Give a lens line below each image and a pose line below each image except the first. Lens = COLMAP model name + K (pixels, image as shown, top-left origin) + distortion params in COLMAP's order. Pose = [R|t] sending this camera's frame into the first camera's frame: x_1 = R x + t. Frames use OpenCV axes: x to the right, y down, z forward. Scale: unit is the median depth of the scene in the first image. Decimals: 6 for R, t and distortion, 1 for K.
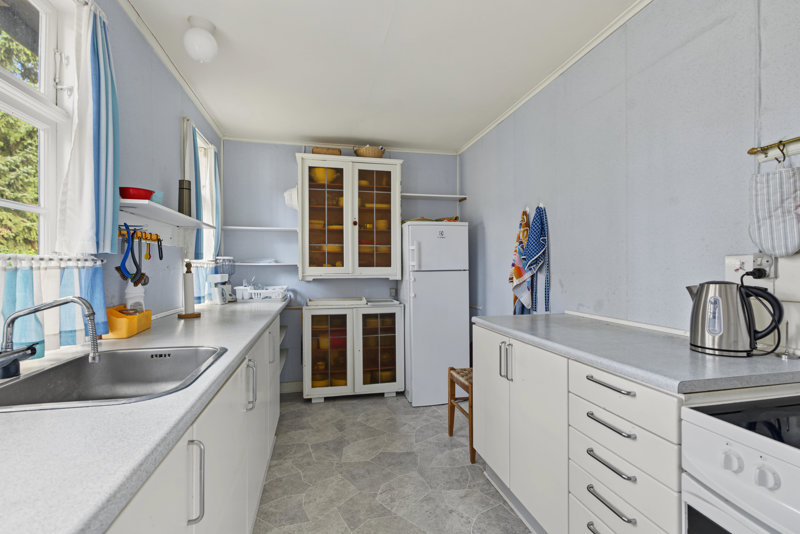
lens RADIAL K [[357.2, 0, 399.9], [0, 357.2, 266.9], [0, 0, 1]] dist [-0.001756, -0.000265]
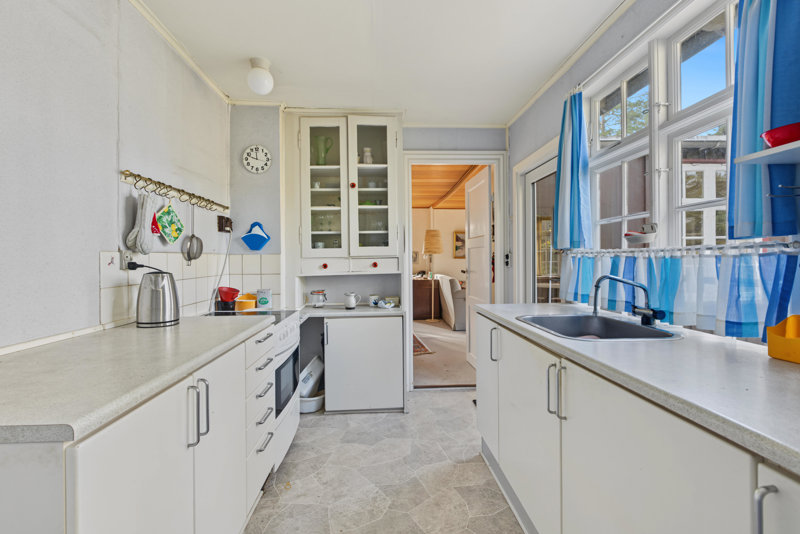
lens RADIAL K [[357.2, 0, 399.5], [0, 357.2, 264.2], [0, 0, 1]] dist [-0.001756, -0.000265]
pose [[-0.986302, 0.006914, 0.164803, -0.251421], [0.007302, 0.999972, 0.001748, 0.016510], [-0.164786, 0.002927, -0.986325, 1.940240]]
